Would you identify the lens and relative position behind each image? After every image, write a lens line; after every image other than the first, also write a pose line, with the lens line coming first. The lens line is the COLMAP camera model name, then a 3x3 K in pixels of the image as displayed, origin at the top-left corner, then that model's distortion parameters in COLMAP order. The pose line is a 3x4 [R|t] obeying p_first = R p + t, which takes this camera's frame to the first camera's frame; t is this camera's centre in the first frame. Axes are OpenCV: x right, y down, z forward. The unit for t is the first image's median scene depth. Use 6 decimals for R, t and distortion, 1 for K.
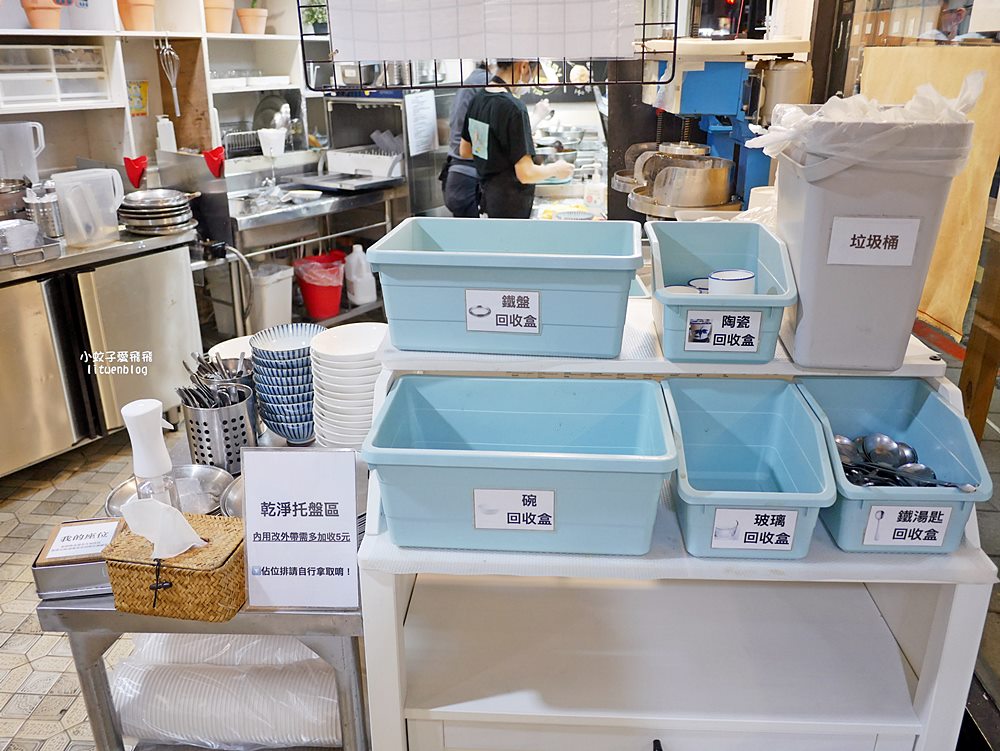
lens RADIAL K [[825.9, 0, 501.7], [0, 825.9, 376.4], [0, 0, 1]] dist [-0.033660, 0.005021]
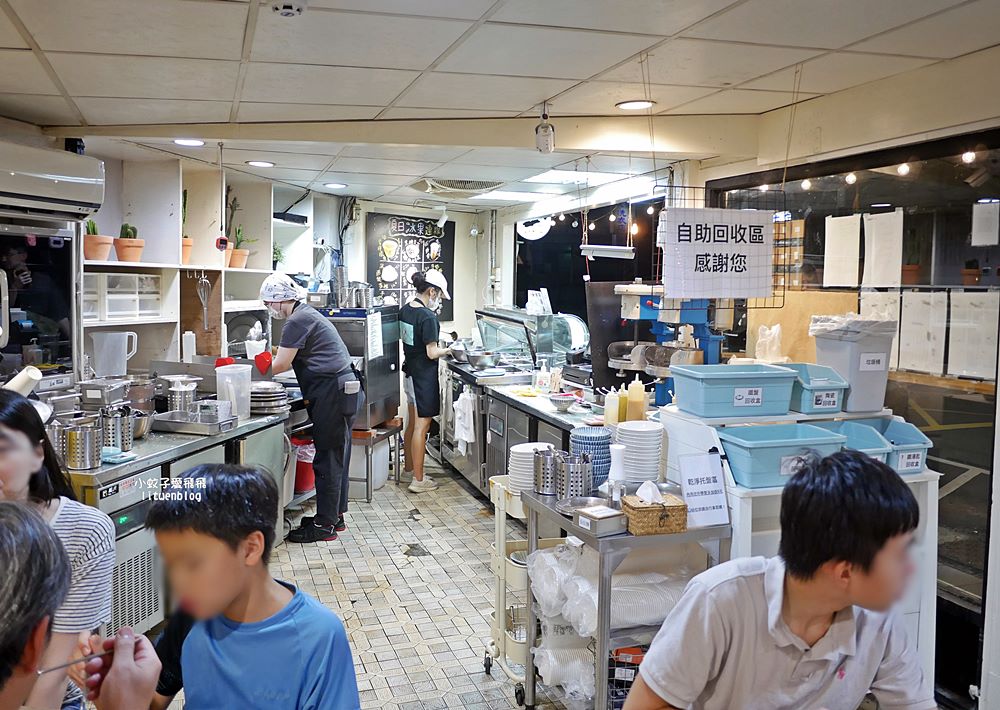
lens RADIAL K [[844.7, 0, 498.5], [0, 844.7, 352.6], [0, 0, 1]] dist [-0.017740, -0.004197]
pose [[0.922902, -0.013010, 0.384814, -0.550098], [0.122590, 0.957348, -0.261643, 0.119876], [-0.364997, 0.288646, 0.885133, -0.323610]]
